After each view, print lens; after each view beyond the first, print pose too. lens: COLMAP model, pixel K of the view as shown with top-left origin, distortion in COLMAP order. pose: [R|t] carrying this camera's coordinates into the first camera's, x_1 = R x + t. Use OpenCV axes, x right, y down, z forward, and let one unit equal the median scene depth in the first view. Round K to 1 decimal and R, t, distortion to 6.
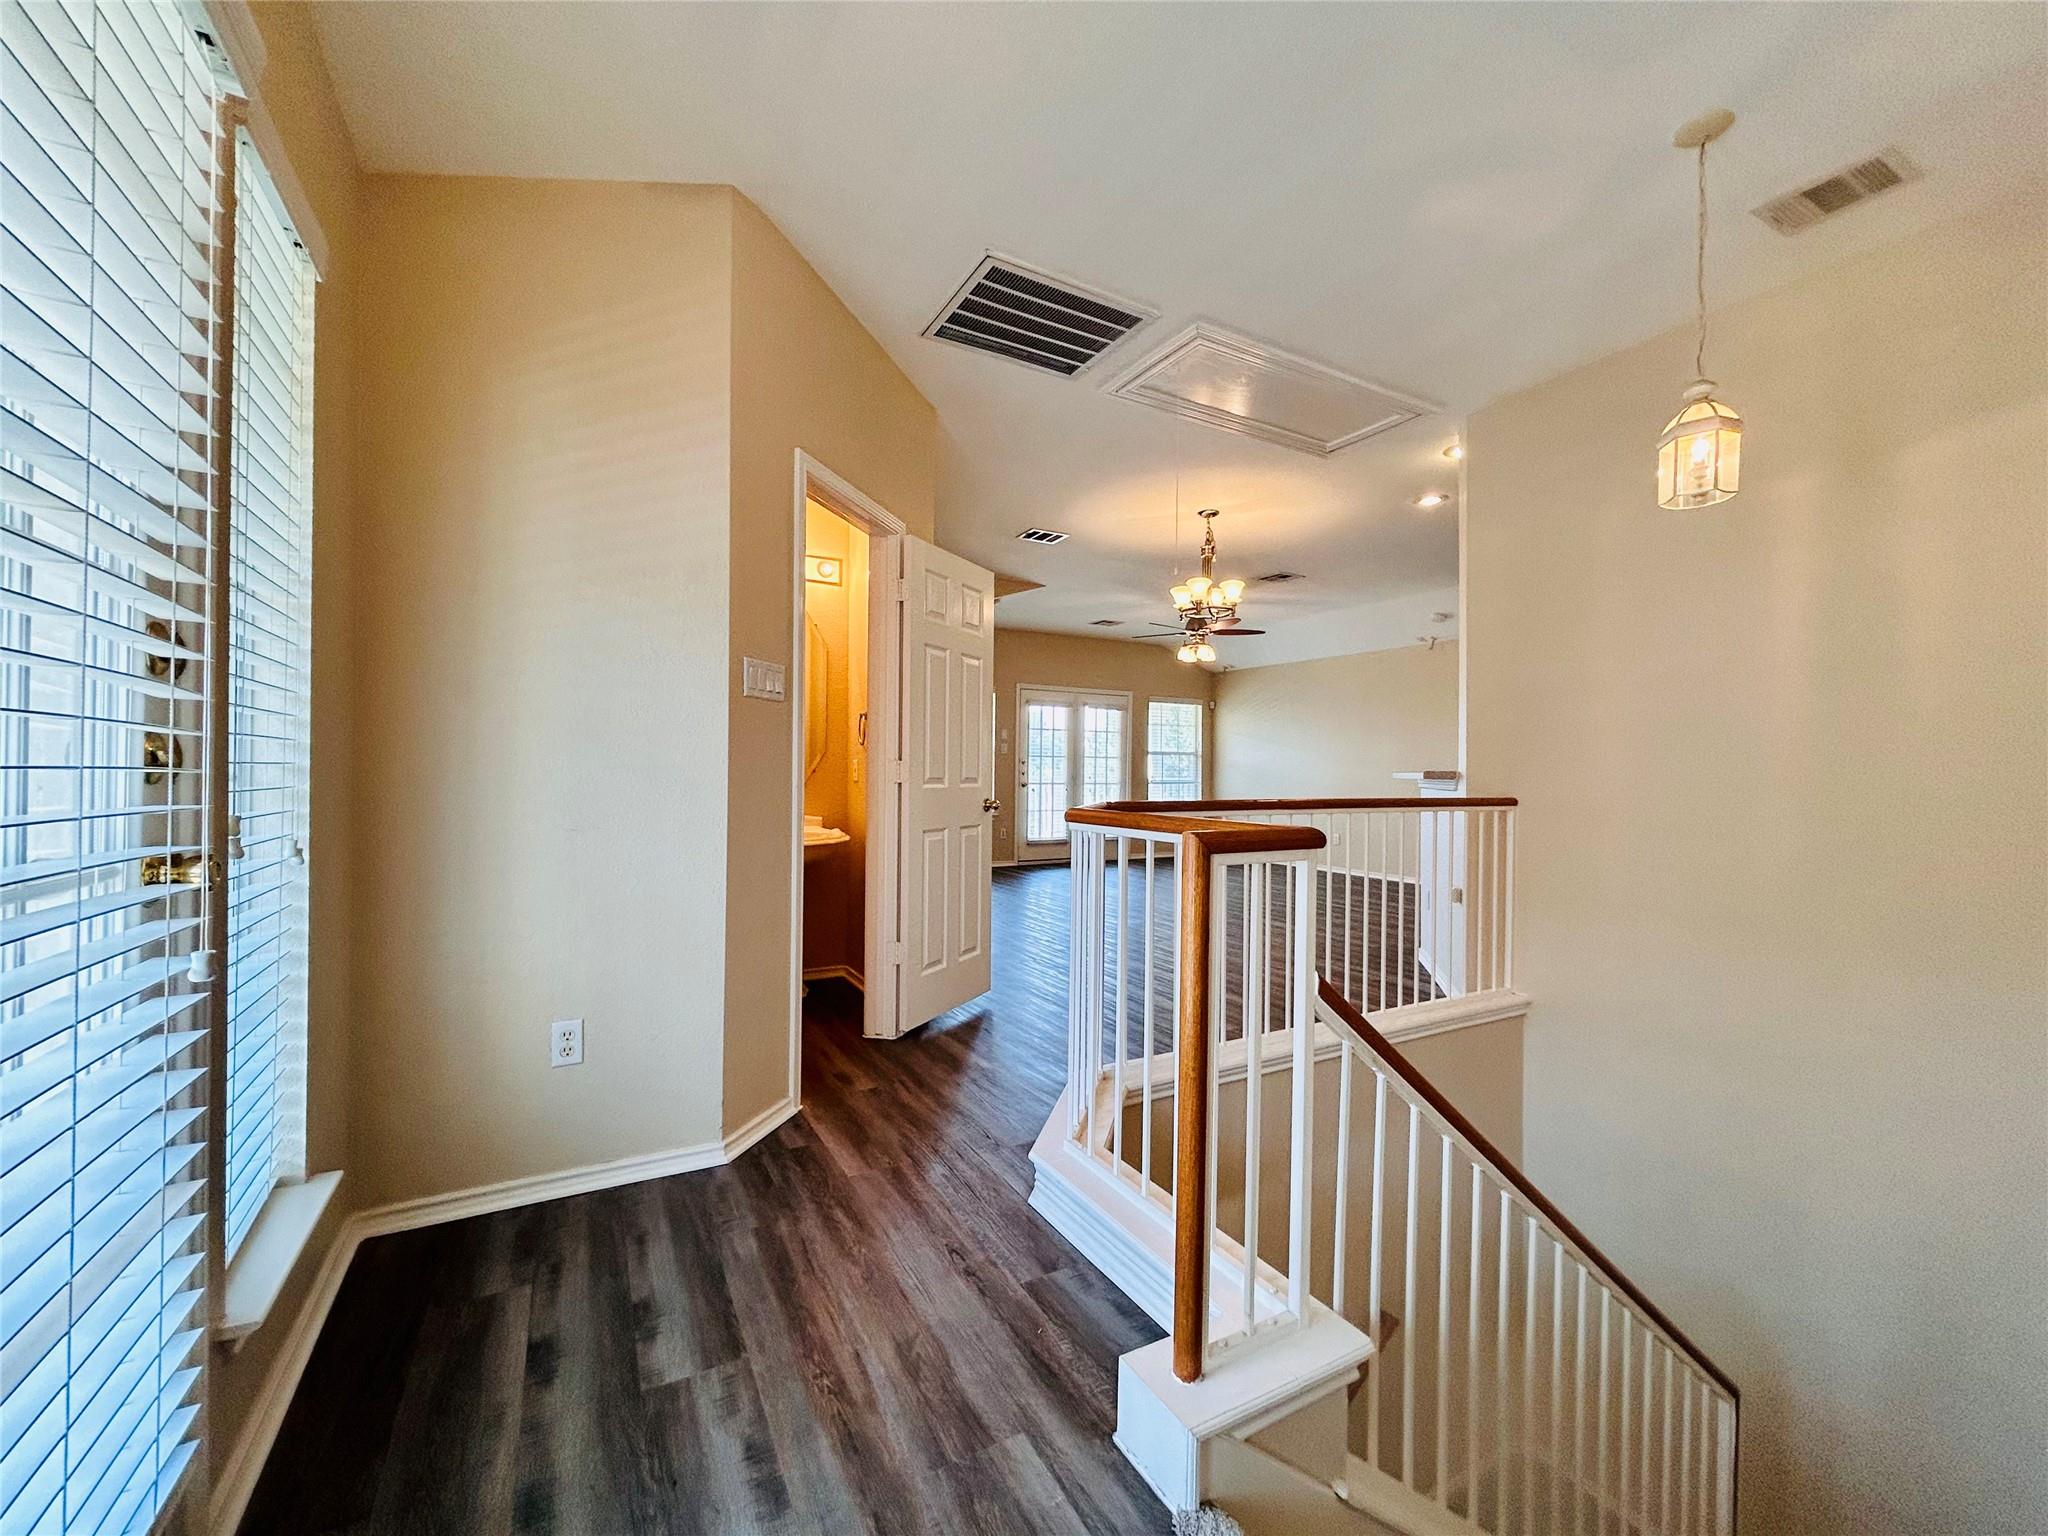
lens RADIAL K [[821.8, 0, 1022.0], [0, 821.8, 772.2], [0, 0, 1]] dist [-0.000795, 0.000256]
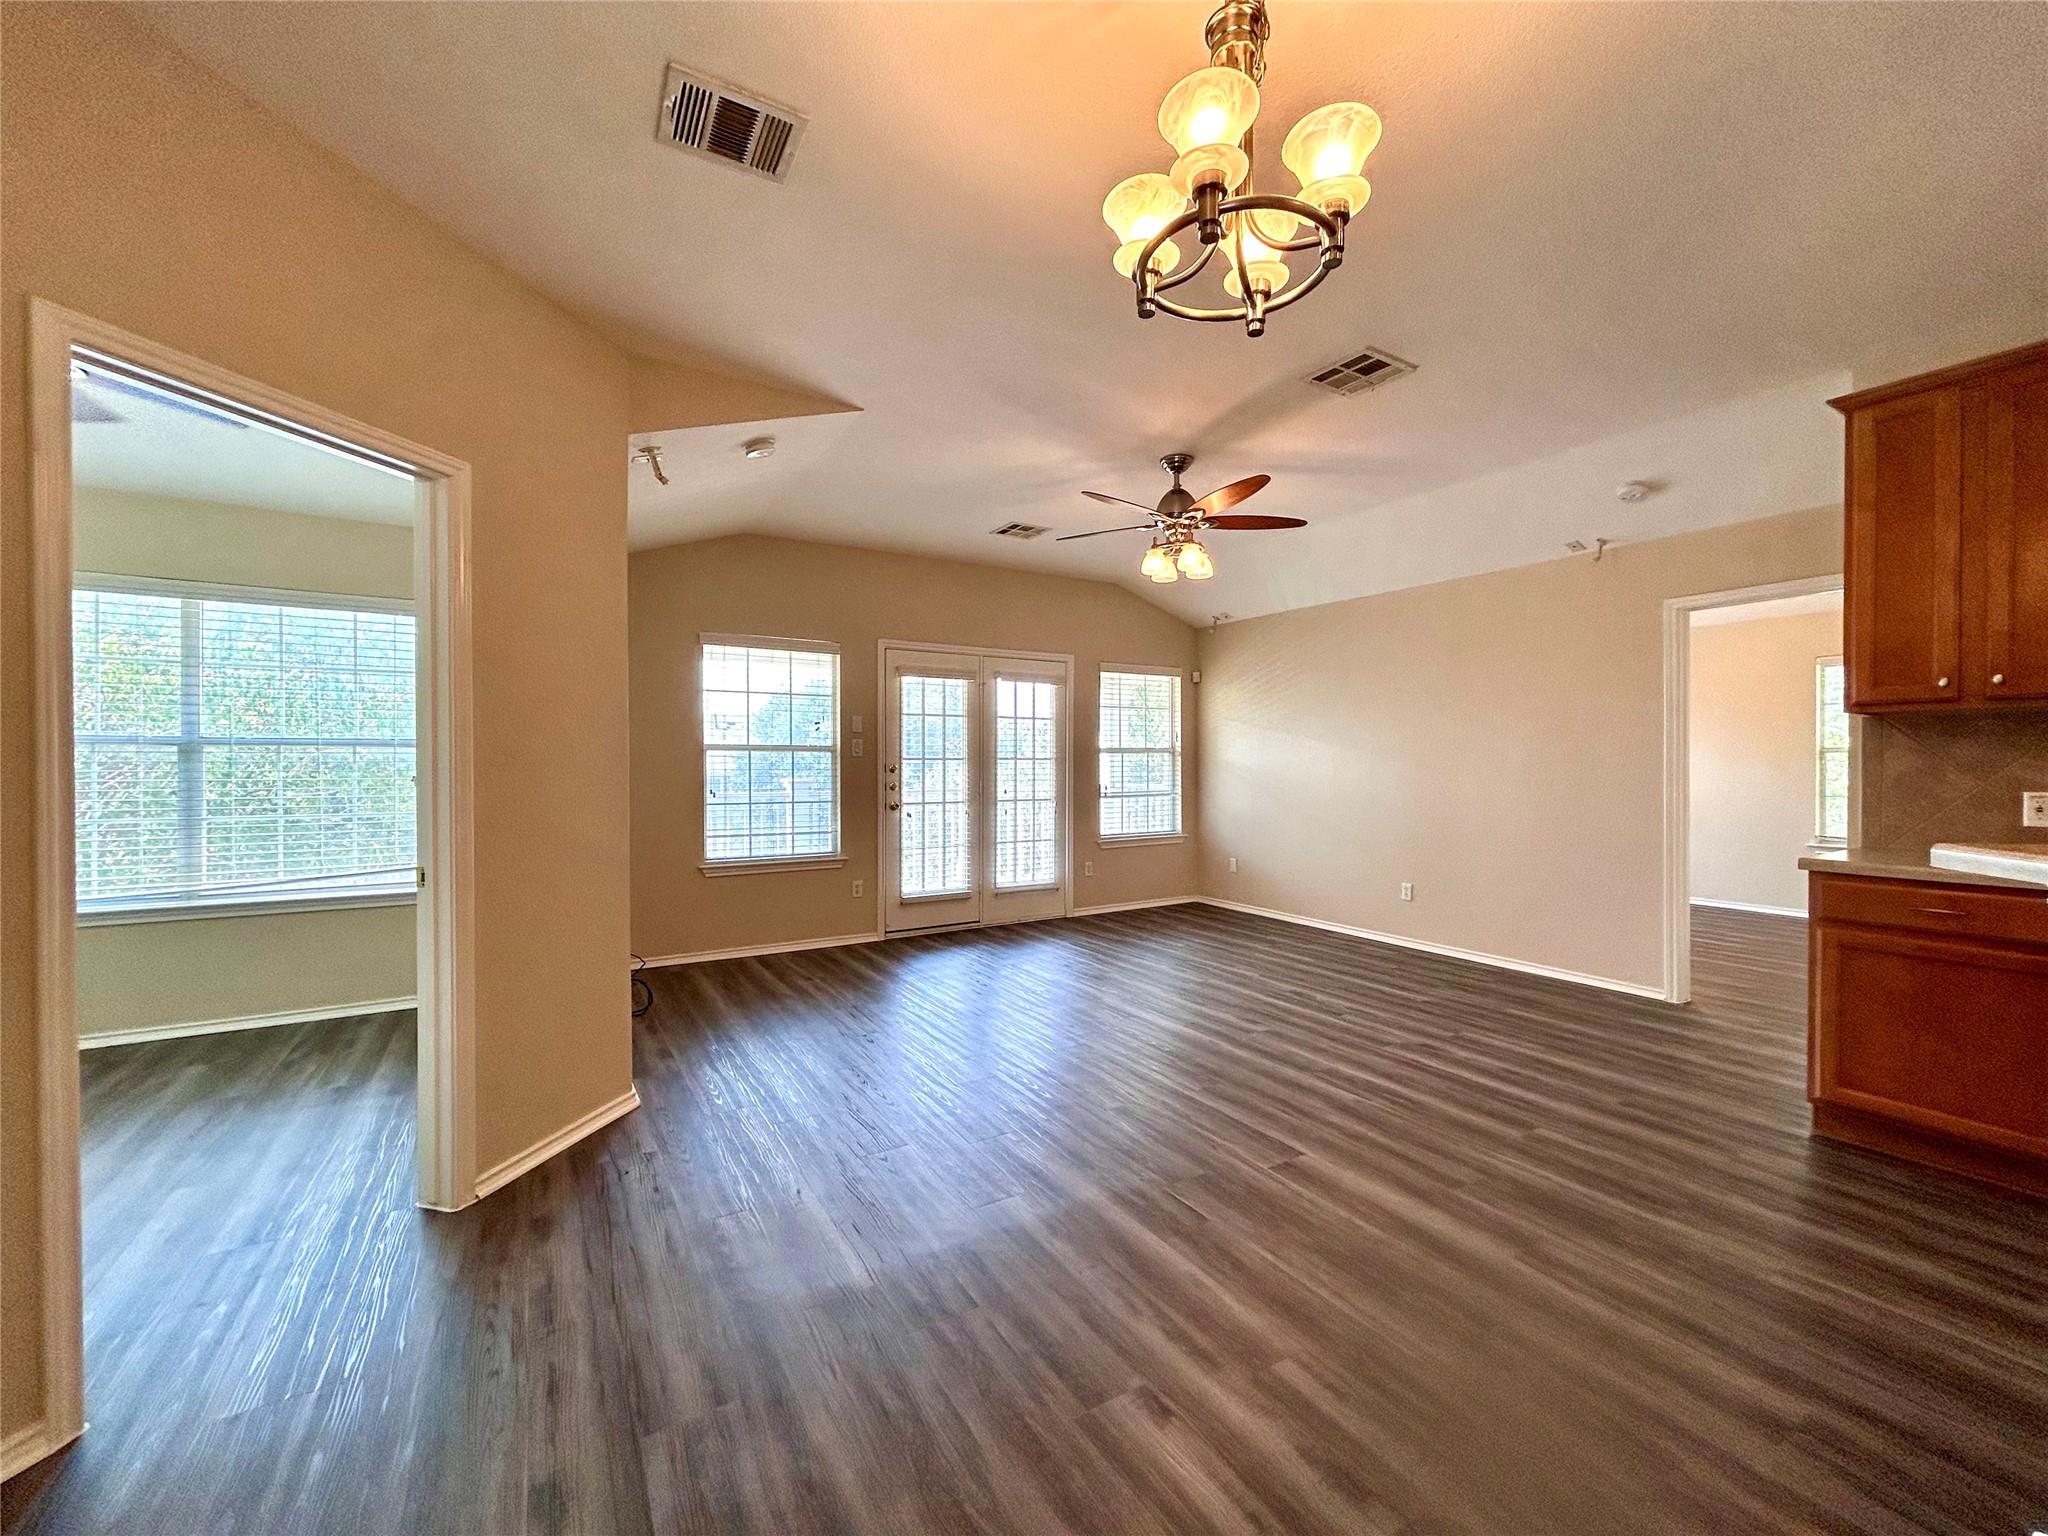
lens RADIAL K [[821.8, 0, 1026.9], [0, 821.8, 768.2], [0, 0, 1]] dist [-0.000795, 0.000256]
pose [[0.999338, -0.011405, 0.034560, 0.076874], [0.011048, 0.999884, 0.010493, -0.017430], [-0.034675, -0.010104, 0.999348, 0.368646]]
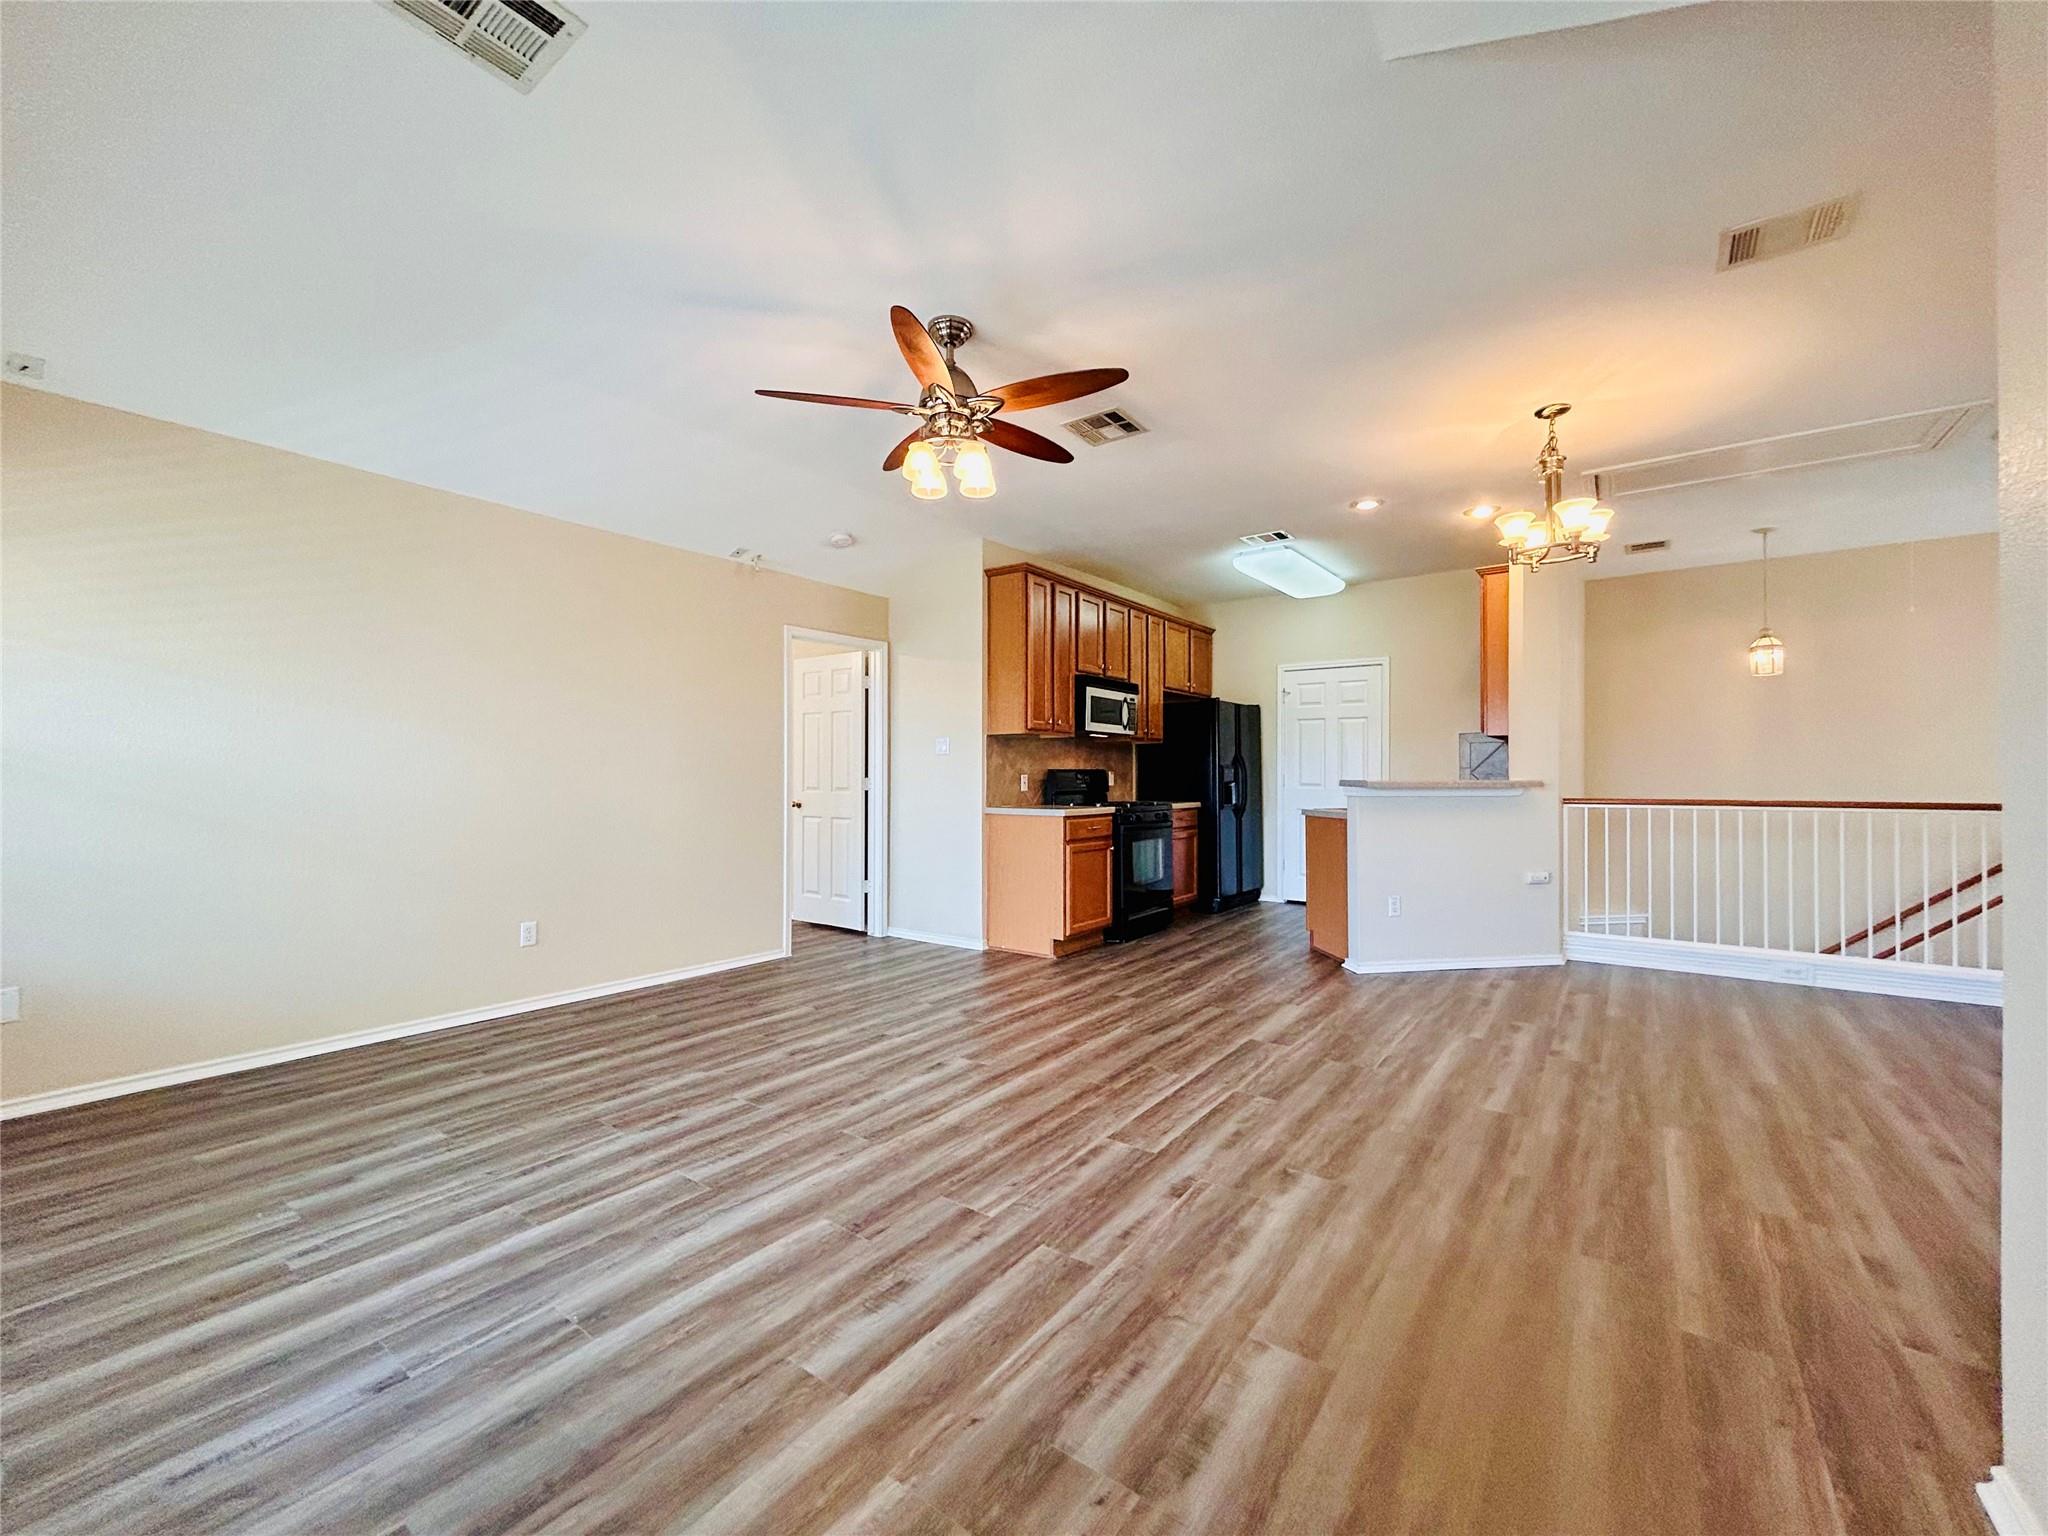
lens RADIAL K [[821.8, 0, 1024.4], [0, 821.8, 772.8], [0, 0, 1]] dist [-0.000795, 0.000256]
pose [[-0.412949, -0.005886, 0.910735, -0.109576], [-0.006635, 0.999972, 0.003454, -0.006630], [-0.910730, -0.004616, -0.412976, 0.861948]]
